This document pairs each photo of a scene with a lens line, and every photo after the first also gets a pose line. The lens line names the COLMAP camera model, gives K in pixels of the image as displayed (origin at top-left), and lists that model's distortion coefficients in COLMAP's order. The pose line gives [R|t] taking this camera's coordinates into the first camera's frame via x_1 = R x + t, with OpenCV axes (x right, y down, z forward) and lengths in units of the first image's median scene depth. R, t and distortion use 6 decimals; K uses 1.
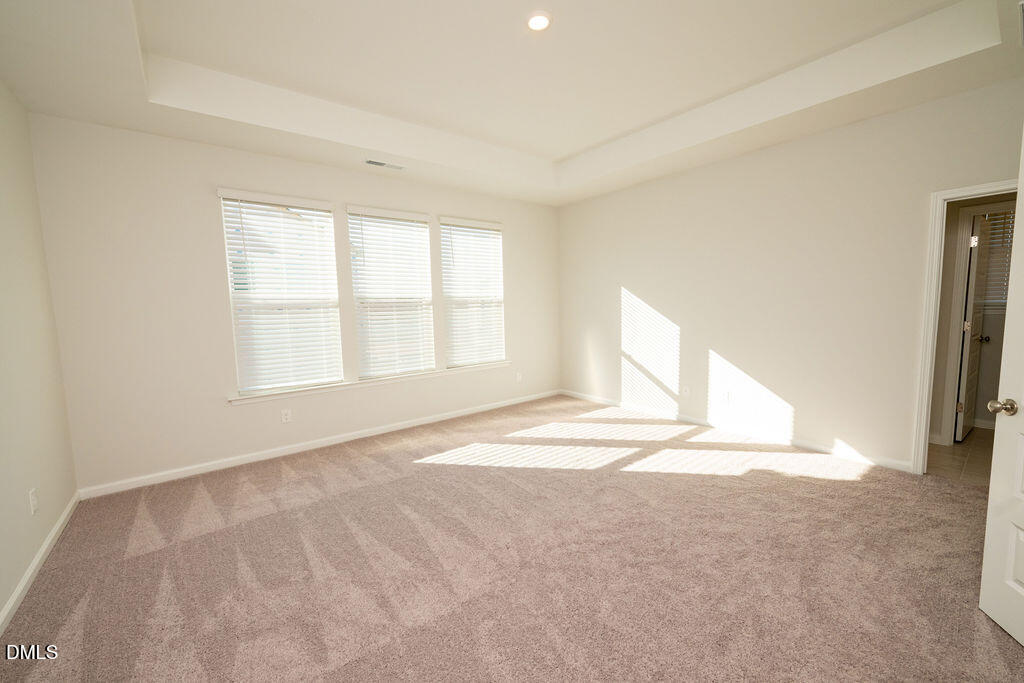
lens RADIAL K [[400.7, 0, 512.0], [0, 400.7, 341.5], [0, 0, 1]] dist [-0.001039, -0.000041]
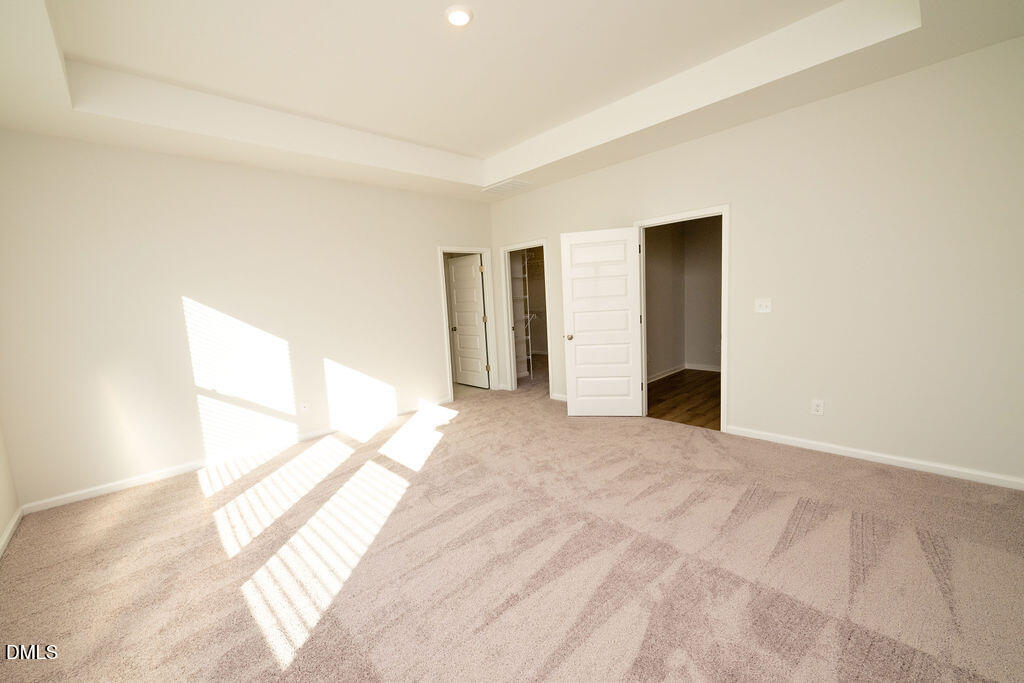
lens RADIAL K [[400.7, 0, 512.0], [0, 400.7, 341.5], [0, 0, 1]] dist [-0.001039, -0.000041]
pose [[-0.082441, -0.088968, 0.992617, -0.570136], [0.145858, 0.984205, 0.100328, -0.055845], [-0.985865, 0.153052, -0.068162, 0.601057]]
